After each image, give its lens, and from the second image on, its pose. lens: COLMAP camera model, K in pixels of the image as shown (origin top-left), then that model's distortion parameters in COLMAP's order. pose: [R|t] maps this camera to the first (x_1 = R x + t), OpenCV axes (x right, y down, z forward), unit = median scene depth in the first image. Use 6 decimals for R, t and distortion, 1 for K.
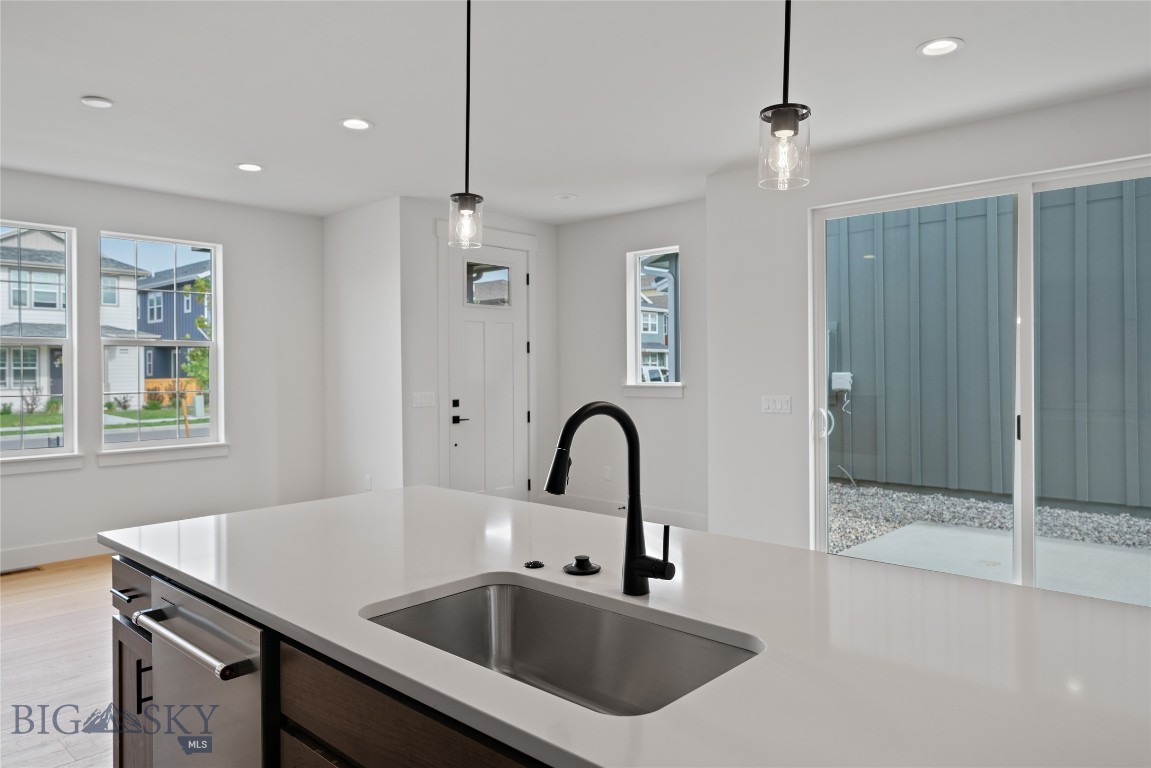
lens RADIAL K [[754.2, 0, 575.5], [0, 754.2, 384.0], [0, 0, 1]] dist [-0.004538, -0.001710]
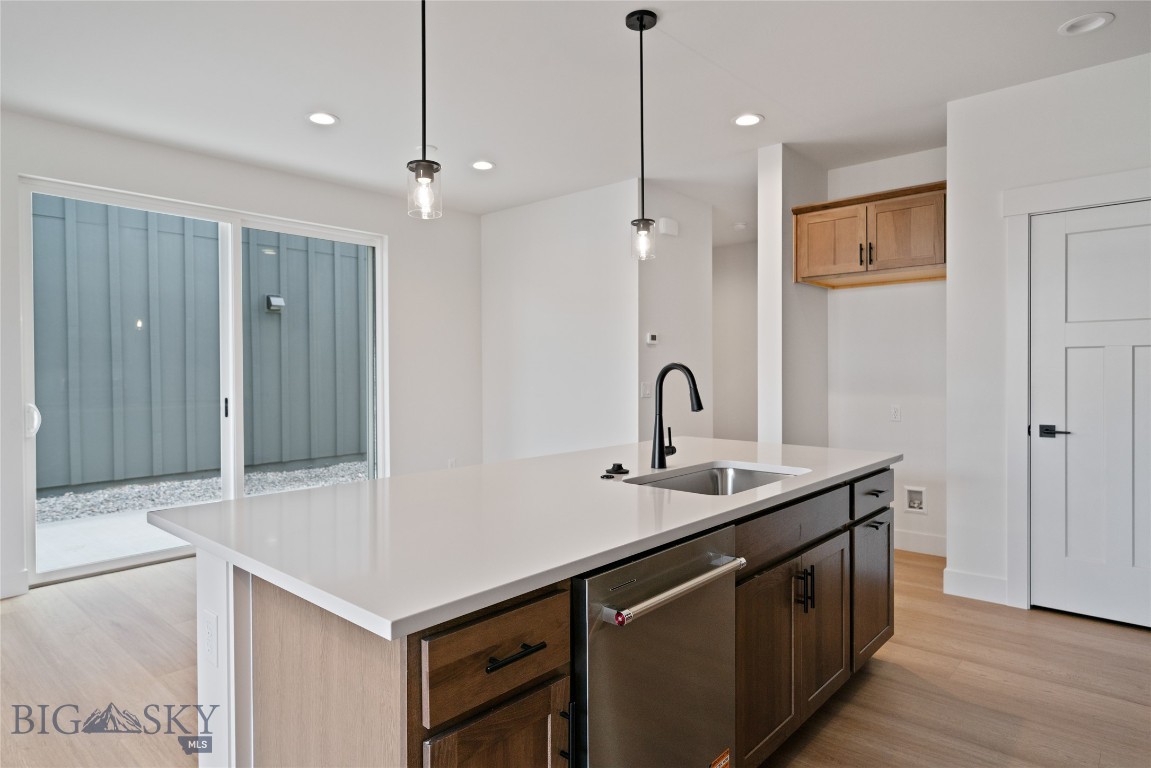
lens RADIAL K [[639.3, 0, 577.5], [0, 639.3, 370.5], [0, 0, 1]] dist [0.020186, 0.000216]
pose [[-0.033797, -0.016768, 0.999288, -0.519537], [0.043190, 0.998901, 0.018222, 0.001047], [-0.998495, 0.043775, -0.033035, 0.444417]]
